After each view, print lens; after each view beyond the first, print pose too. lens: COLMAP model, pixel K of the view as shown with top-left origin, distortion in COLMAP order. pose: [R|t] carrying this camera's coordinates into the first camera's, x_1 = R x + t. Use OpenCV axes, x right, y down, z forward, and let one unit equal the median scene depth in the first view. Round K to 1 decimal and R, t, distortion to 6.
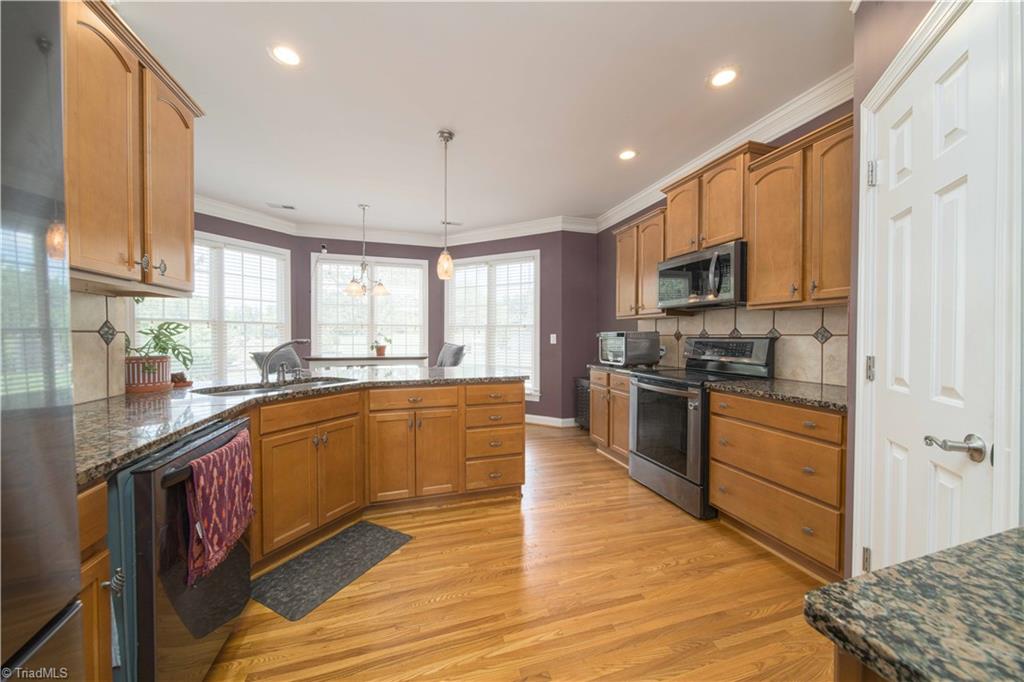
lens RADIAL K [[360.1, 0, 512.3], [0, 360.1, 339.0], [0, 0, 1]] dist [-0.008651, -0.000031]
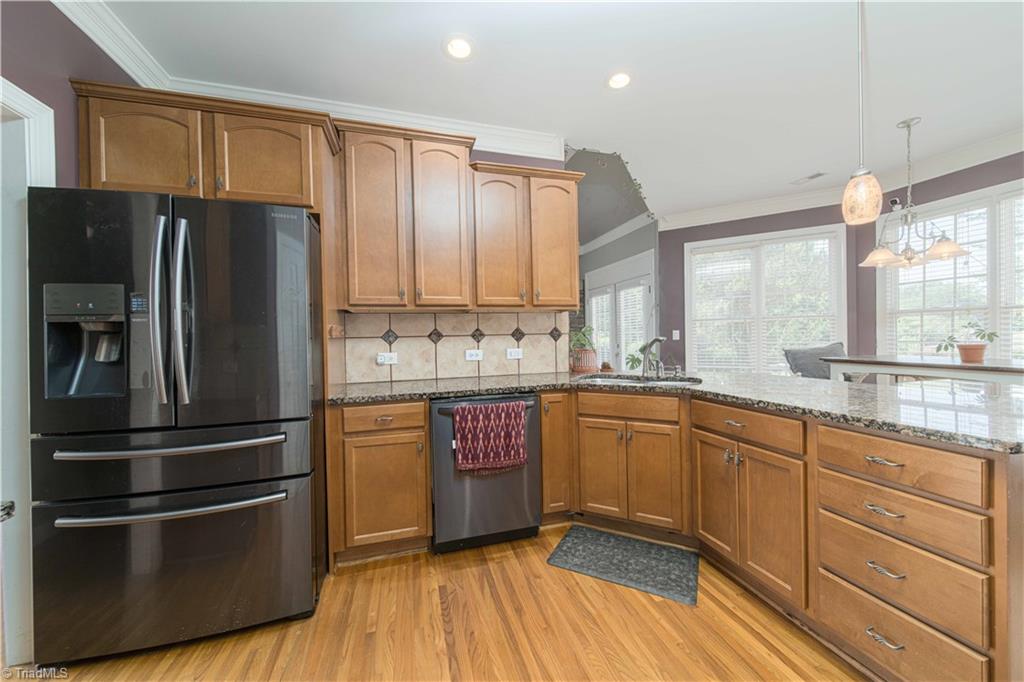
lens RADIAL K [[360.1, 0, 512.3], [0, 360.1, 339.0], [0, 0, 1]] dist [-0.008651, -0.000031]
pose [[-0.014294, 0.008256, -0.999864, 0.445368], [0.011863, 0.999897, 0.008087, -0.006987], [0.999827, -0.011746, -0.014391, 0.618380]]
